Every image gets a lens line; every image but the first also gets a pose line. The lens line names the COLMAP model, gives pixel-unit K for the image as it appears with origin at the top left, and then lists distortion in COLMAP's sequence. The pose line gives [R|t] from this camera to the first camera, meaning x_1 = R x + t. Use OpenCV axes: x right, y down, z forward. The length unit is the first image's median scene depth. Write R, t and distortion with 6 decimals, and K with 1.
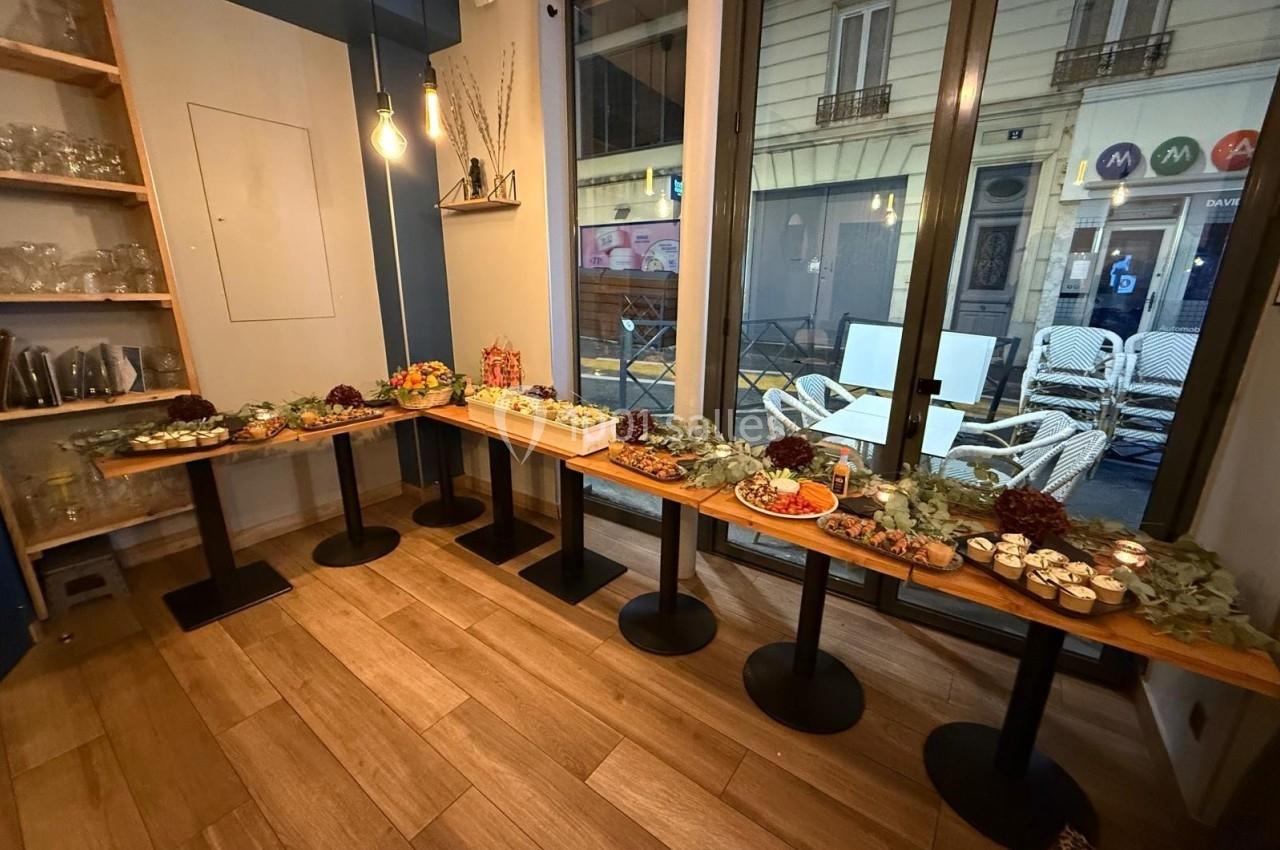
lens RADIAL K [[517.2, 0, 635.2], [0, 517.2, 422.0], [0, 0, 1]] dist [0.000513, -0.001153]
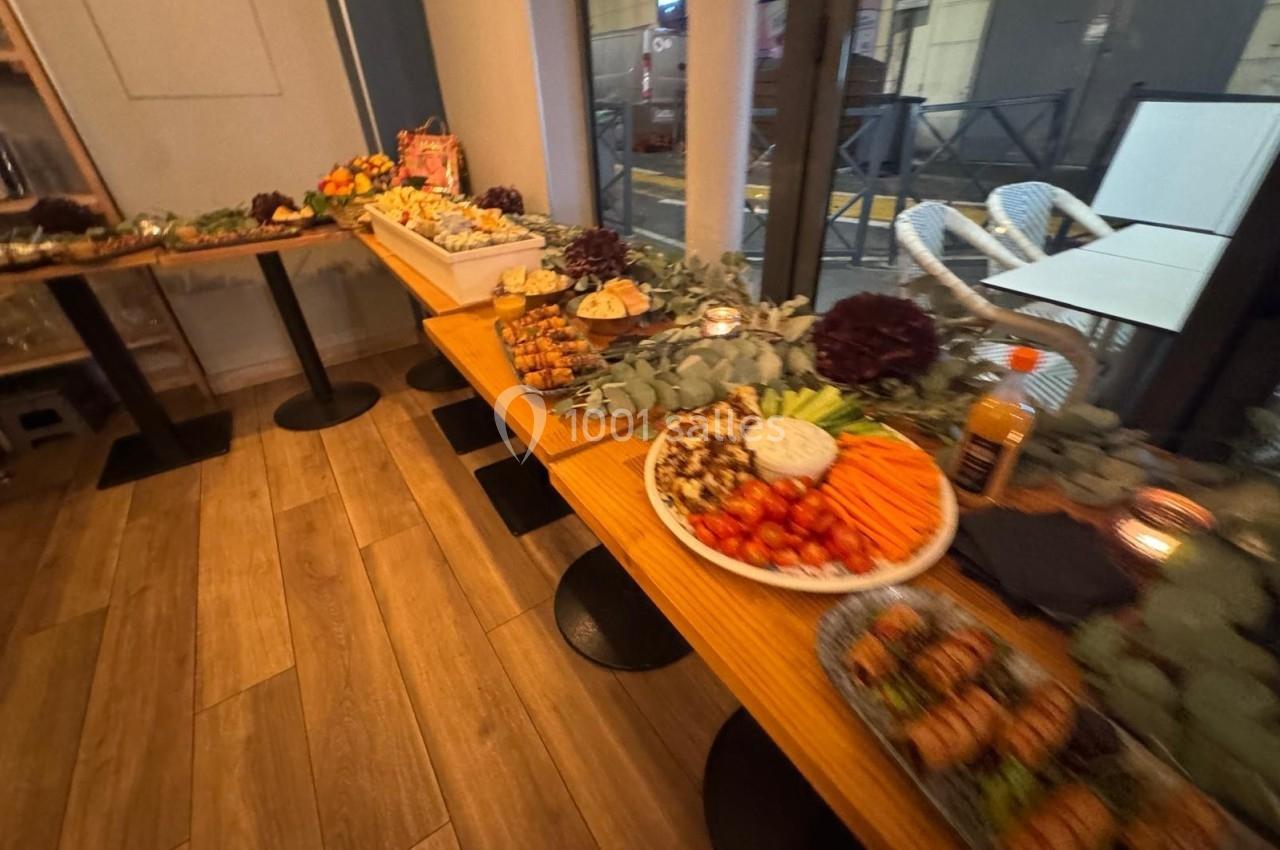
lens RADIAL K [[517.2, 0, 638.0], [0, 517.2, 423.0], [0, 0, 1]] dist [0.000513, -0.001153]
pose [[0.950615, 0.124633, -0.284249, 0.206451], [-0.038702, 0.956284, 0.289868, 0.011286], [0.307950, -0.264552, 0.913882, 0.478027]]
